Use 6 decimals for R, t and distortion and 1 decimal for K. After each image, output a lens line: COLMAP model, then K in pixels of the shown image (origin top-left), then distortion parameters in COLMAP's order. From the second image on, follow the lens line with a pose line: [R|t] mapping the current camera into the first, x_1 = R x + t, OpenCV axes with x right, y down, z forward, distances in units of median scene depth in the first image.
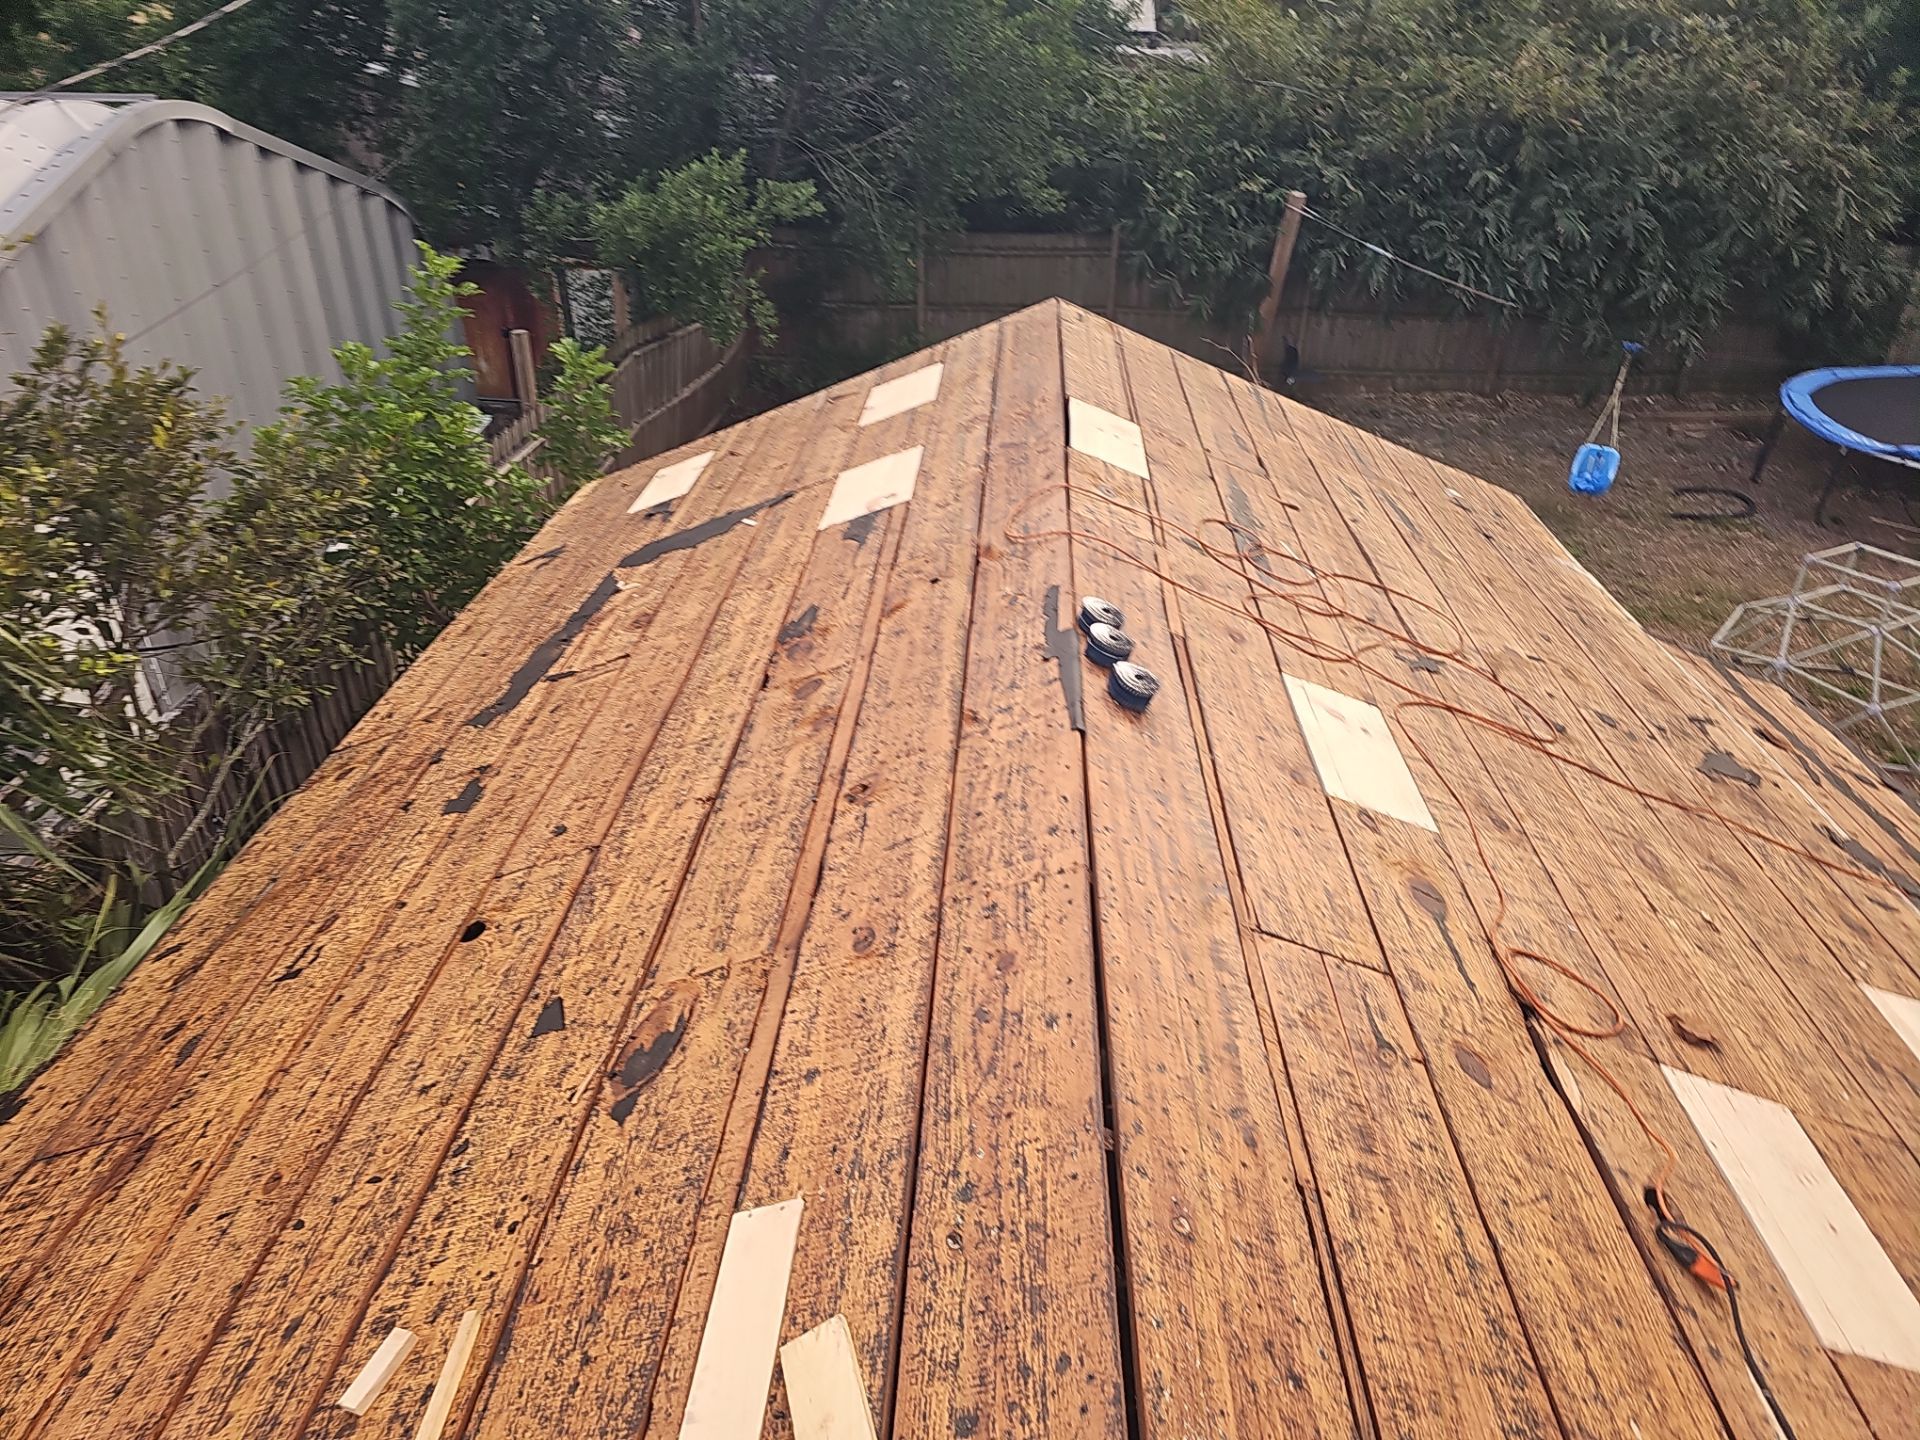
lens RADIAL K [[1256.8, 0, 960.0], [0, 1256.8, 720.0], [0, 0, 1]] dist [-0.000618, -0.001410]
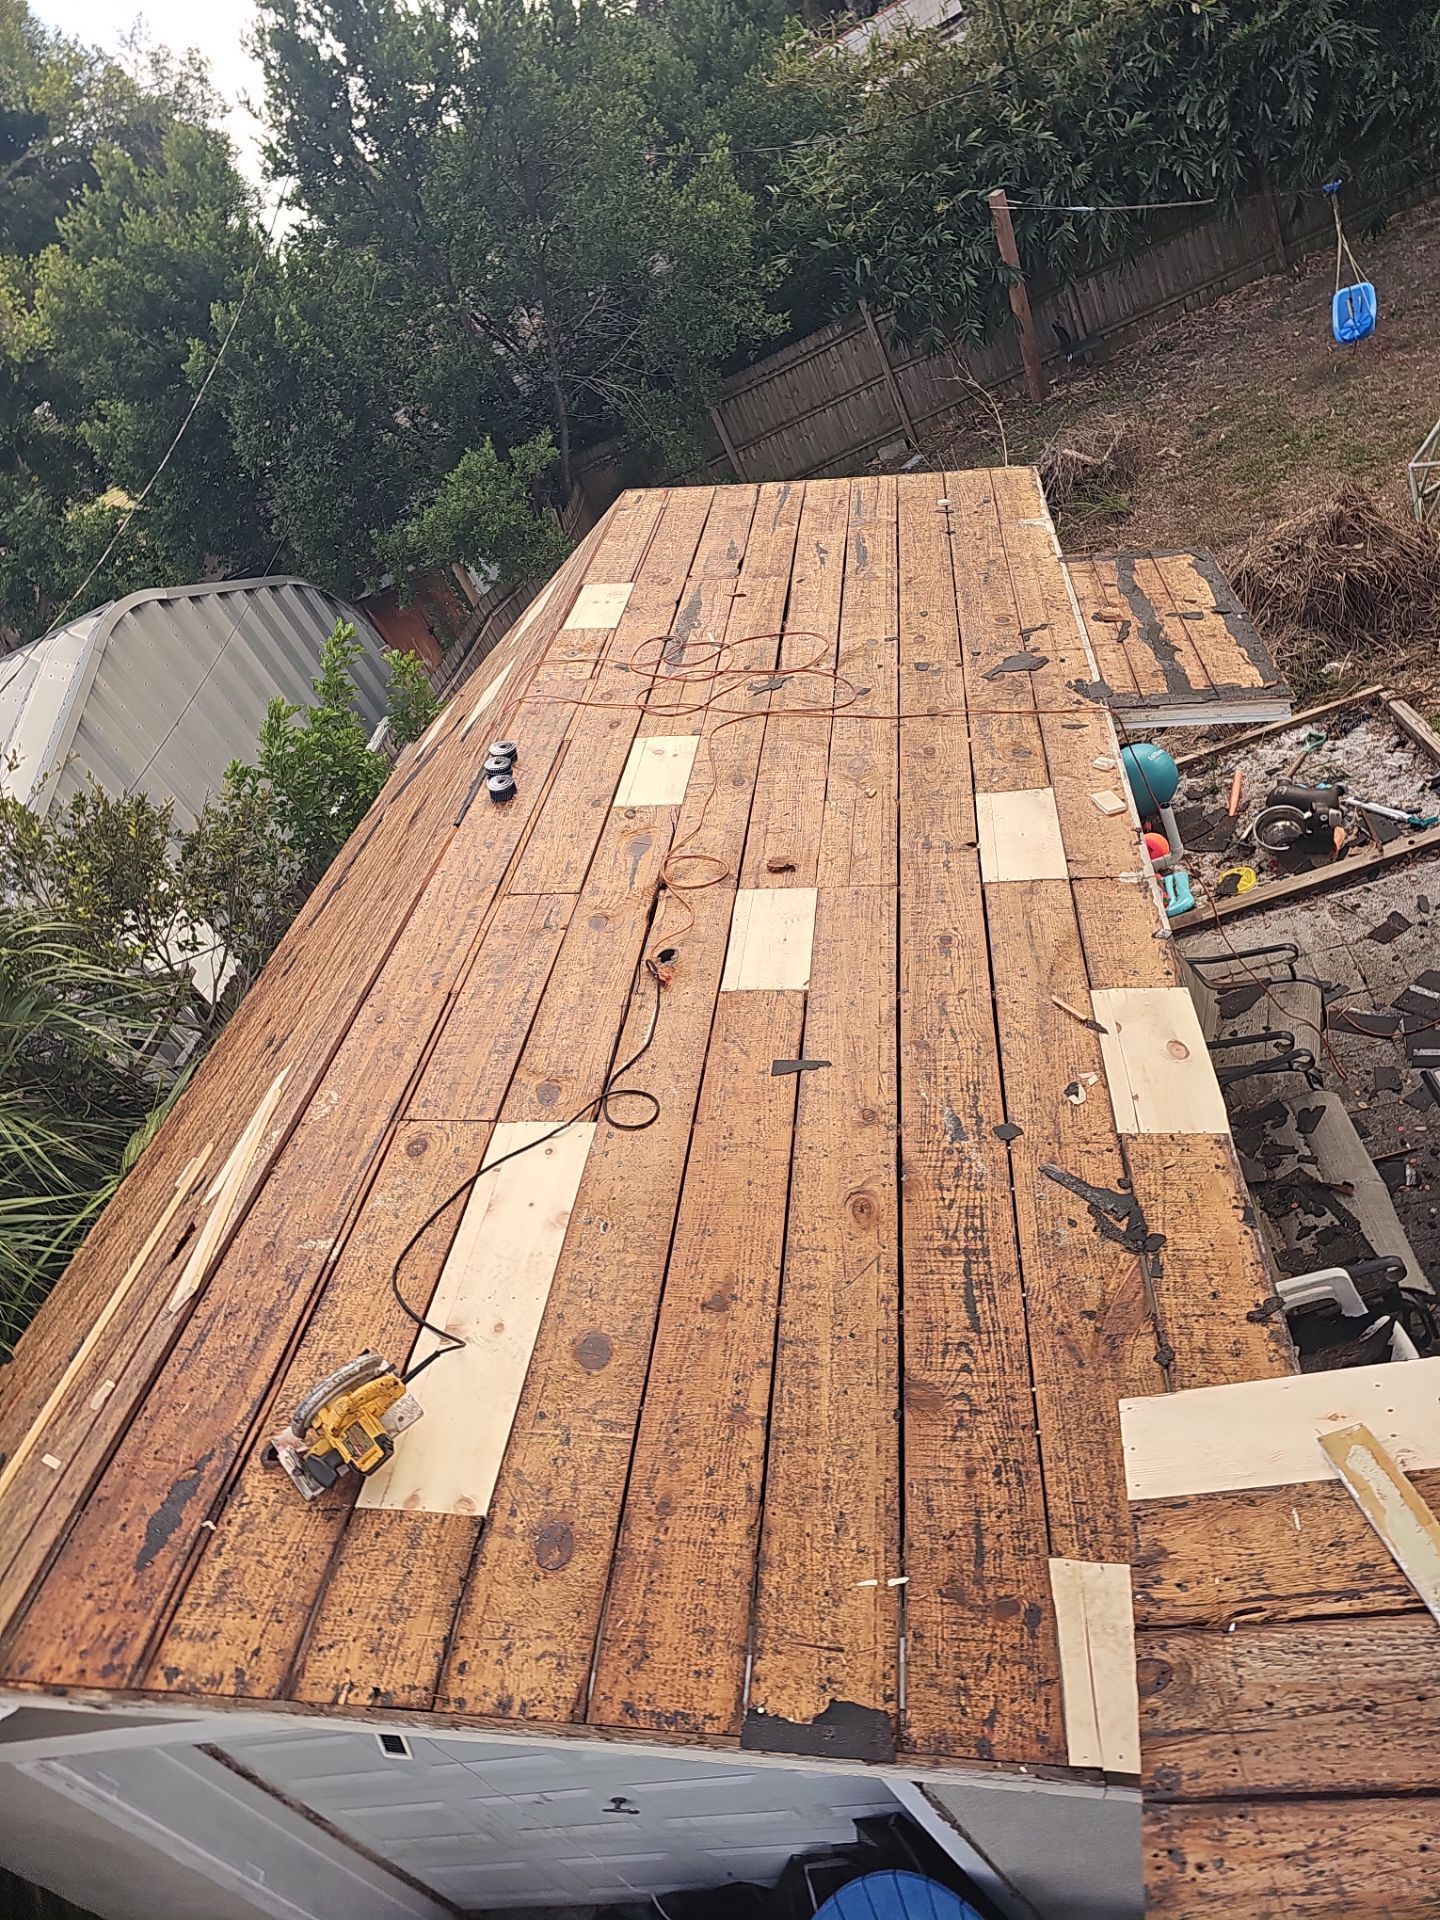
lens RADIAL K [[1256.8, 0, 720.0], [0, 1256.8, 960.0], [0, 0, 1]] dist [-0.000618, -0.001410]
pose [[0.878879, -0.315588, -0.357738, 0.481448], [0.350429, 0.935925, 0.035273, 0.122124], [0.323684, -0.156362, 0.933156, -0.297111]]
